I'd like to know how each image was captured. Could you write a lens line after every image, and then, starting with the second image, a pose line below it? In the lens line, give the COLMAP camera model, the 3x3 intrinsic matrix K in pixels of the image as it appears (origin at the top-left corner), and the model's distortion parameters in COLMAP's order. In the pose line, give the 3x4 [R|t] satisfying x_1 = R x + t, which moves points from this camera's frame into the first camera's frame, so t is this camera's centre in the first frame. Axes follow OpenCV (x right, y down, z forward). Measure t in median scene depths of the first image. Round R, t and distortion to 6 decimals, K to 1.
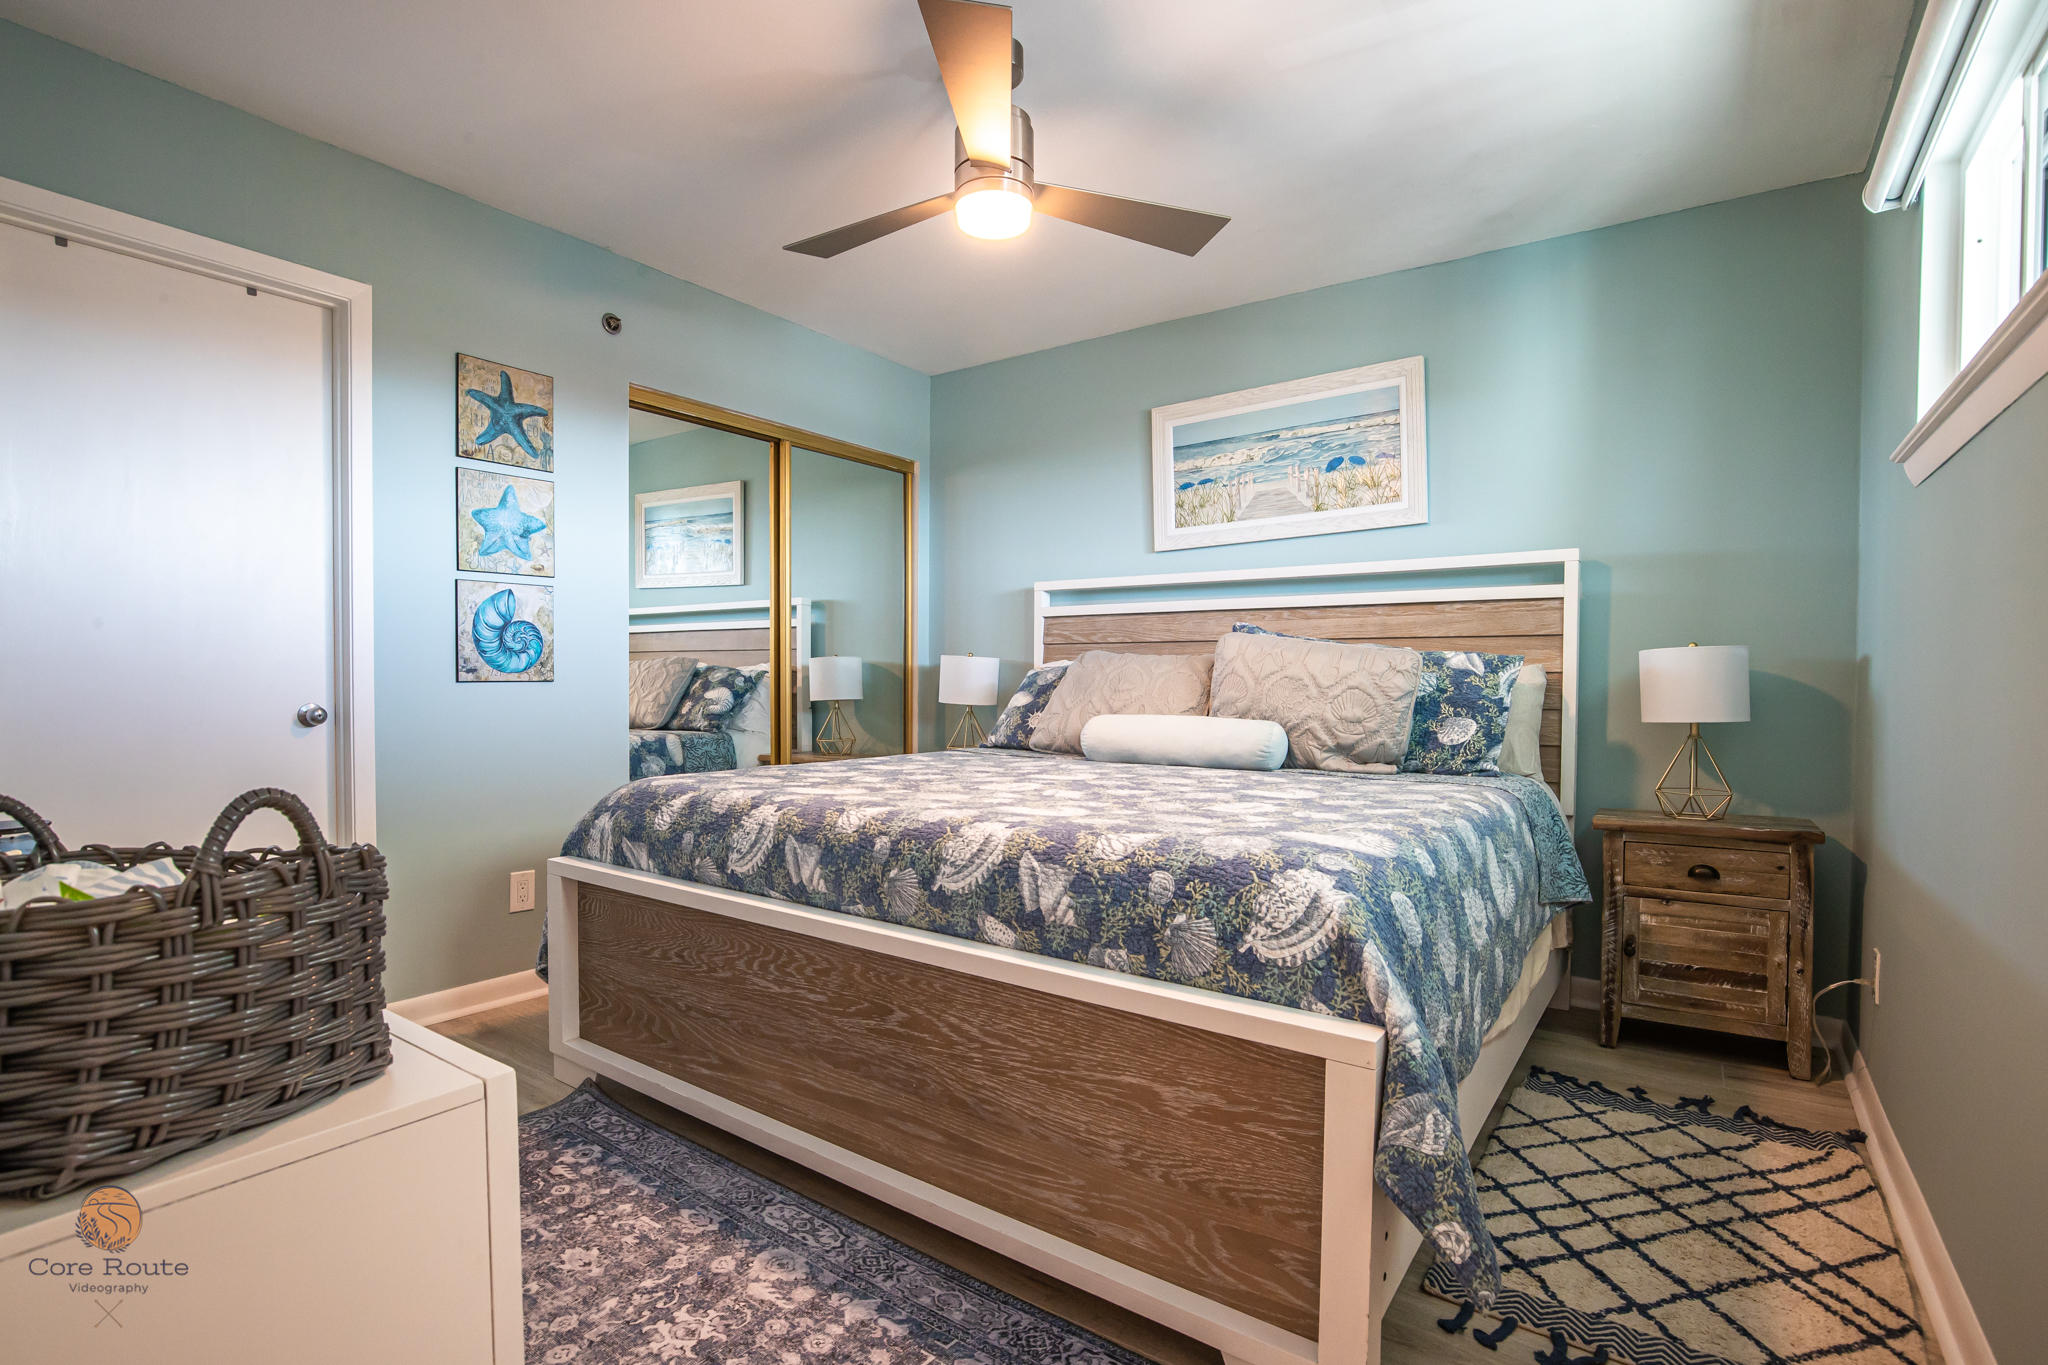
lens RADIAL K [[922.1, 0, 996.2], [0, 922.1, 686.5], [0, 0, 1]] dist [-0.024571, 0.000764]
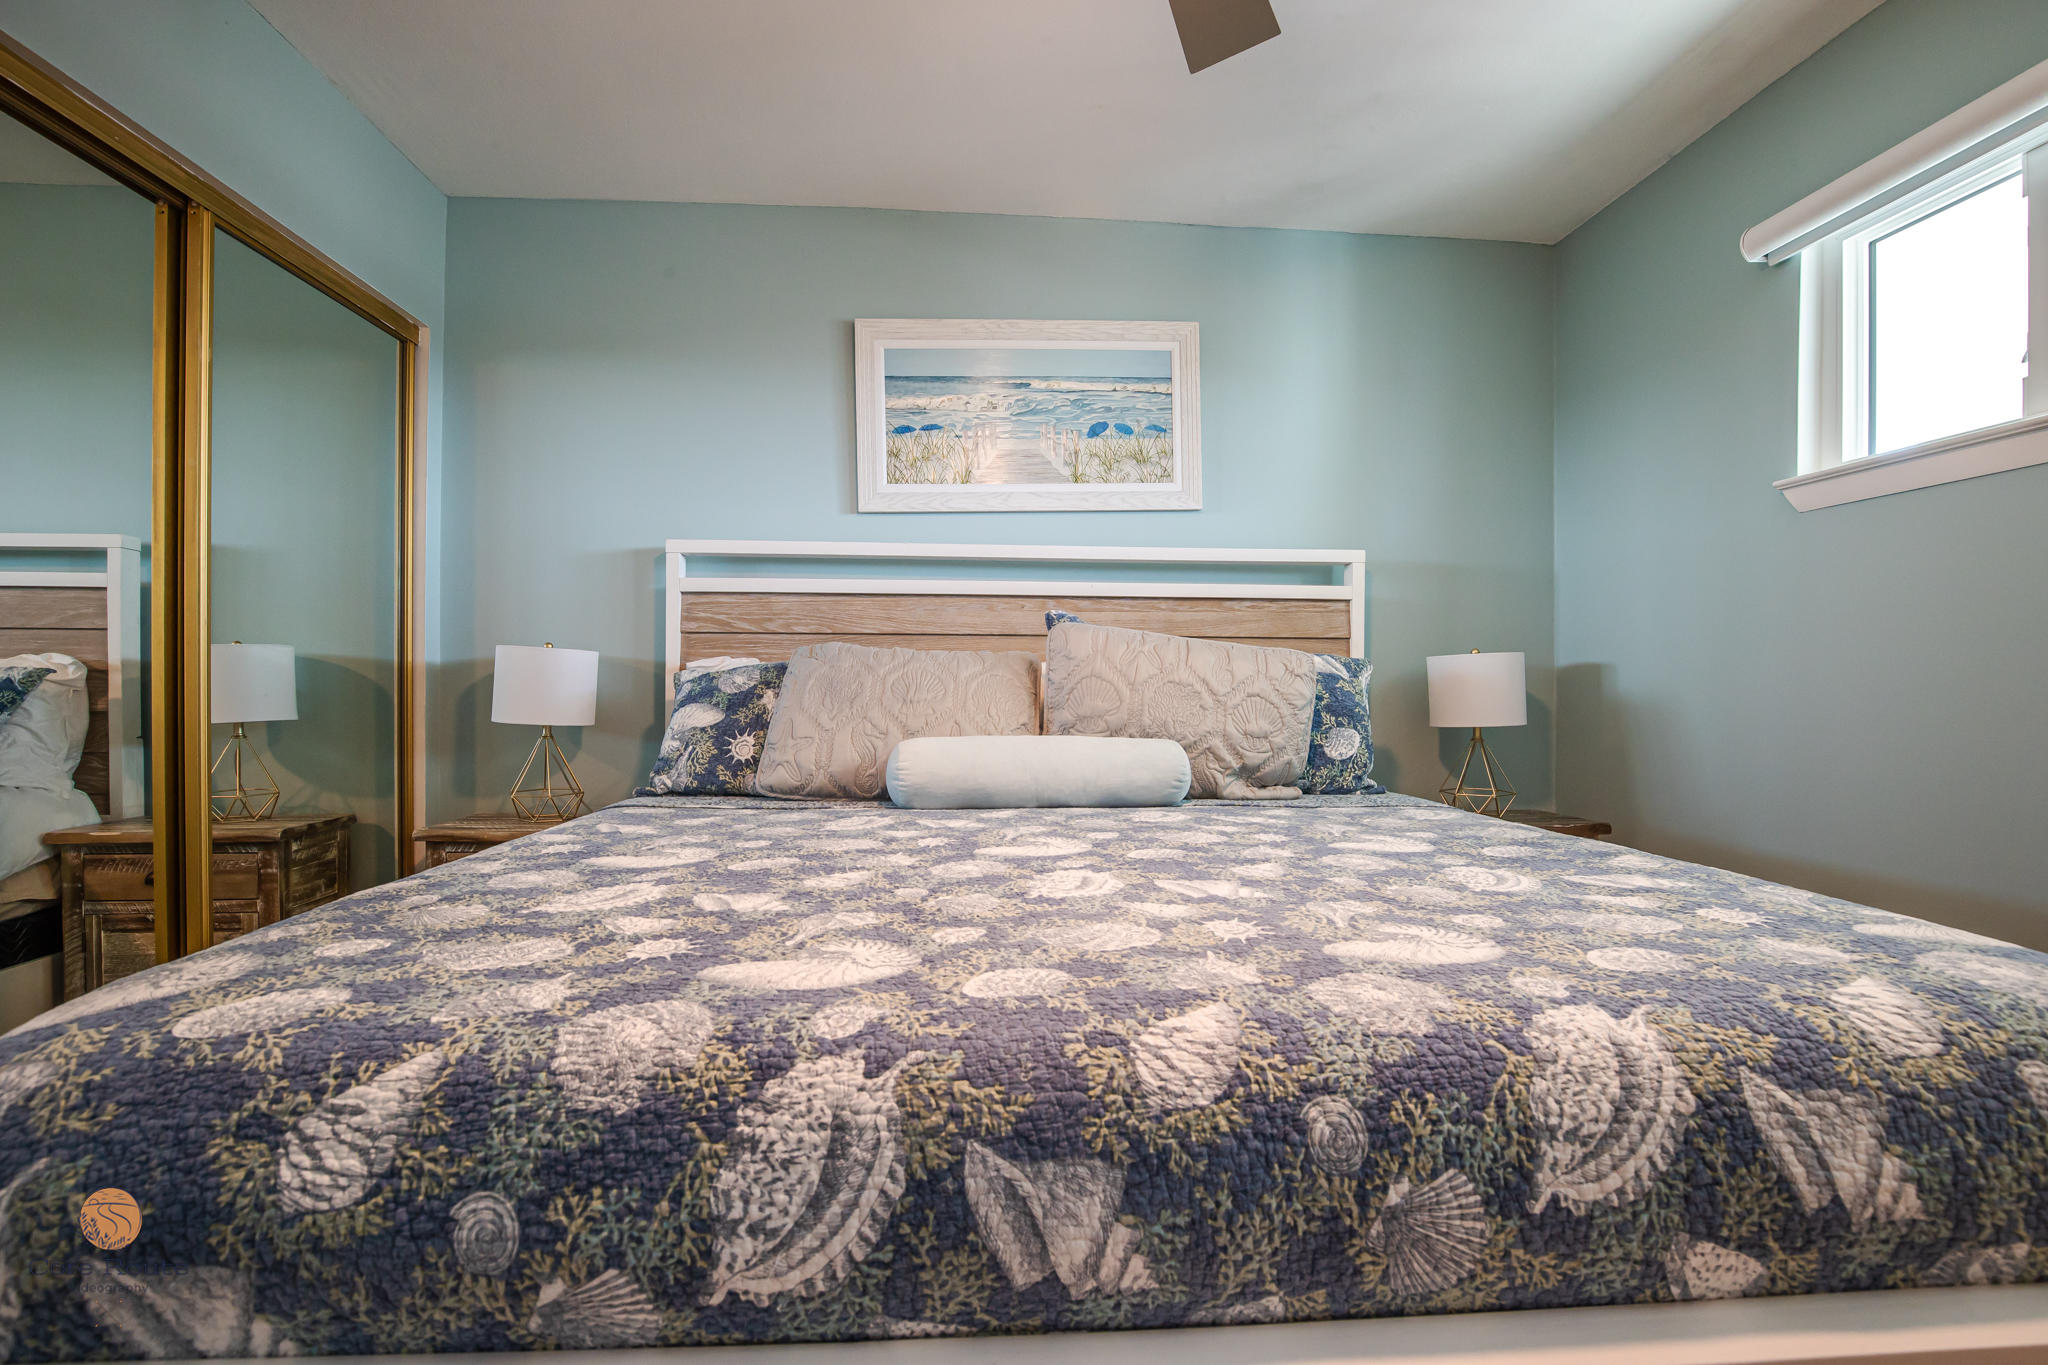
lens RADIAL K [[922.1, 0, 996.2], [0, 922.1, 686.5], [0, 0, 1]] dist [-0.024571, 0.000764]
pose [[0.772181, -0.002013, 0.635399, -0.283771], [0.005055, 0.999983, -0.002975, -0.004547], [-0.635382, 0.005509, 0.772178, 0.479067]]
